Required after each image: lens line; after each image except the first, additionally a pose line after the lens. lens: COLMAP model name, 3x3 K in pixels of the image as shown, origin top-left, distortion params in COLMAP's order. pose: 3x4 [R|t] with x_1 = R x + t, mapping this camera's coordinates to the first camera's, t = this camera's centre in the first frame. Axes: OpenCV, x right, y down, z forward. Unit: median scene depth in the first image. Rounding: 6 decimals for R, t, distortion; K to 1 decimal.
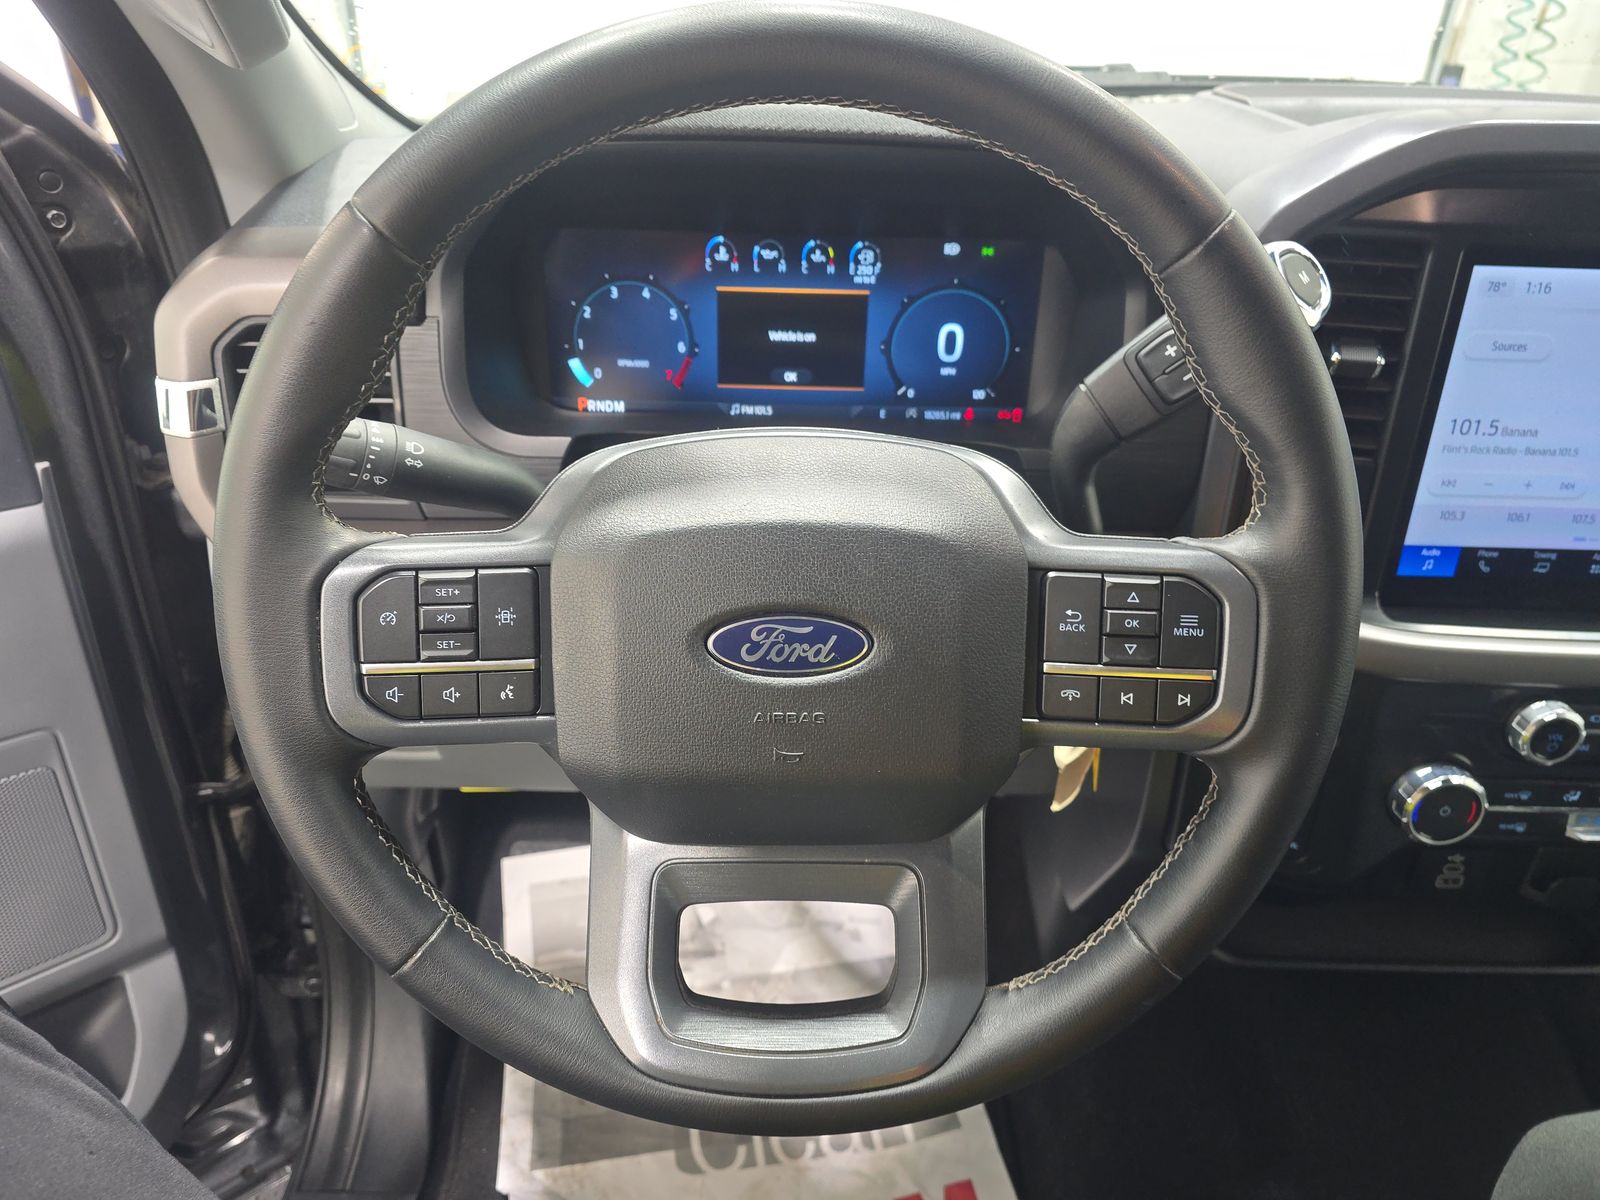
lens RADIAL K [[1080.9, 0, 807.4], [0, 1080.9, 587.5], [0, 0, 1]] dist [0.002834, -0.000139]
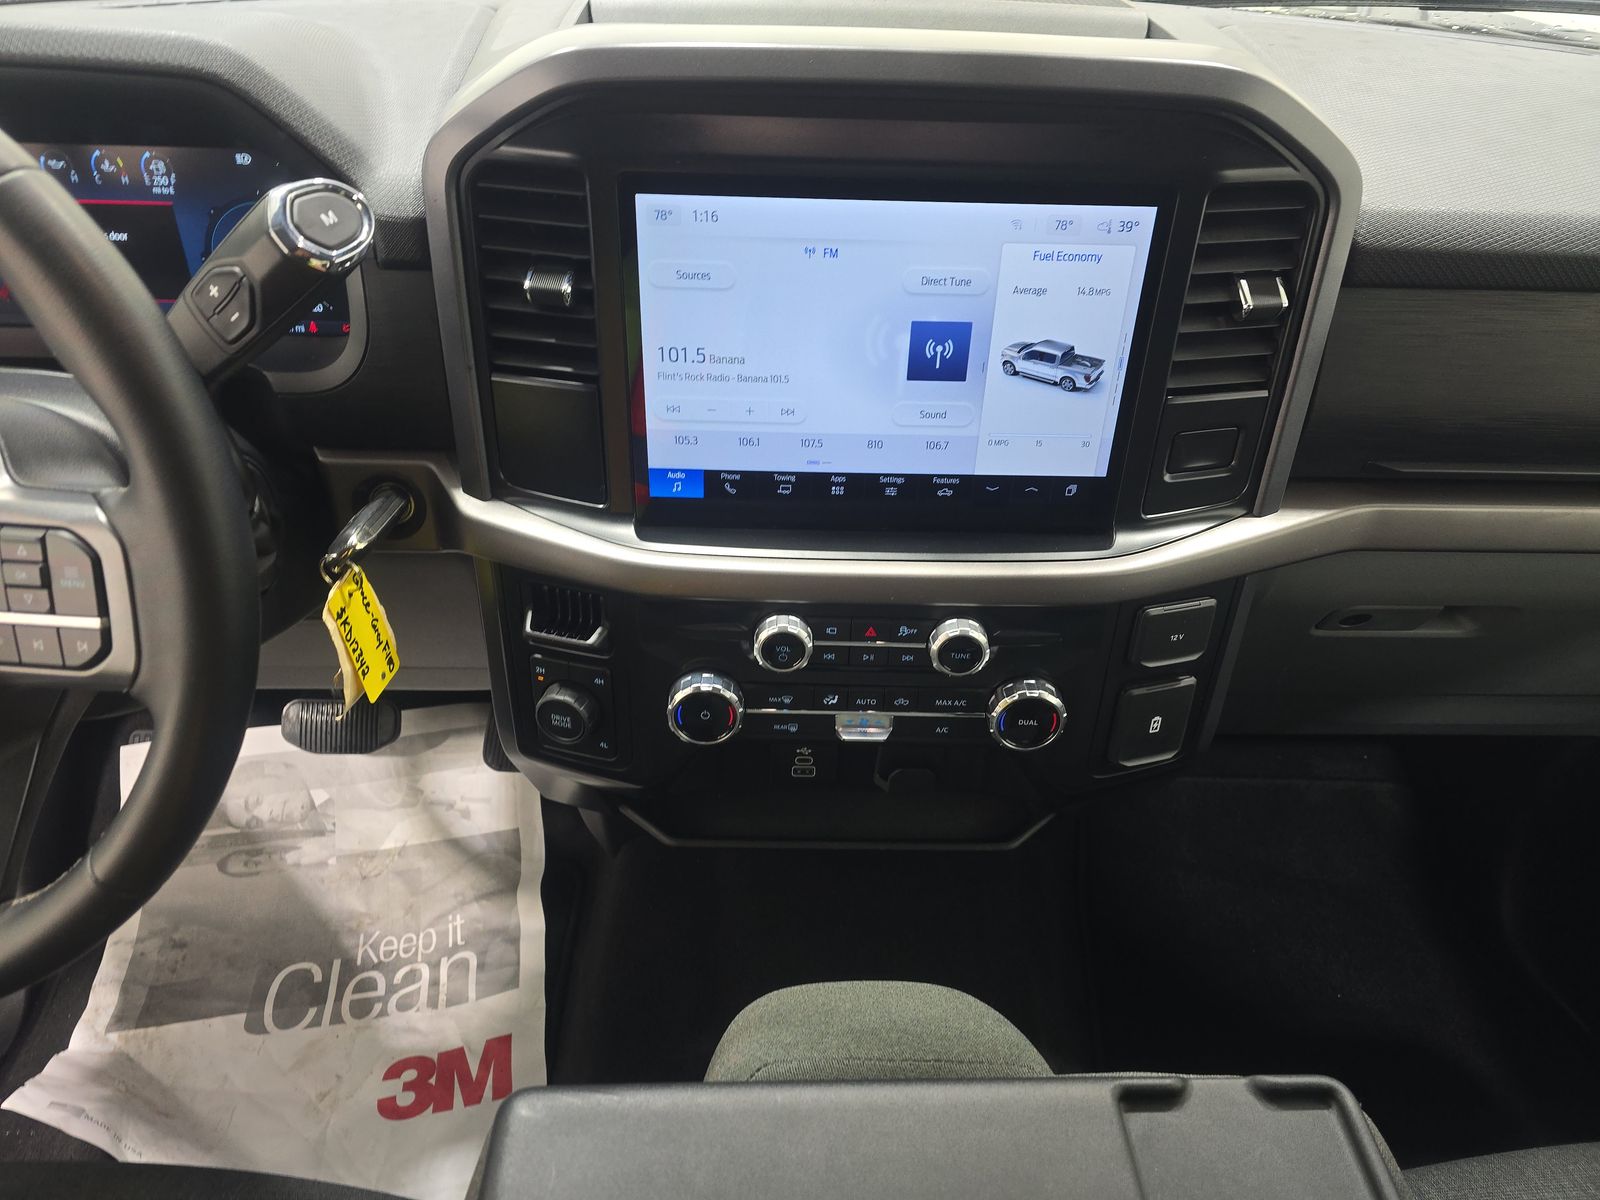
lens RADIAL K [[1064.1, 0, 800.0], [0, 1064.1, 600.0], [0, 0, 1]] dist [0.066561, -0.064055]
pose [[0.999747, -0.009253, 0.020517, 0.671545], [0.006341, 0.990450, 0.137727, -0.053830], [-0.021596, -0.137562, 0.990258, -0.038929]]
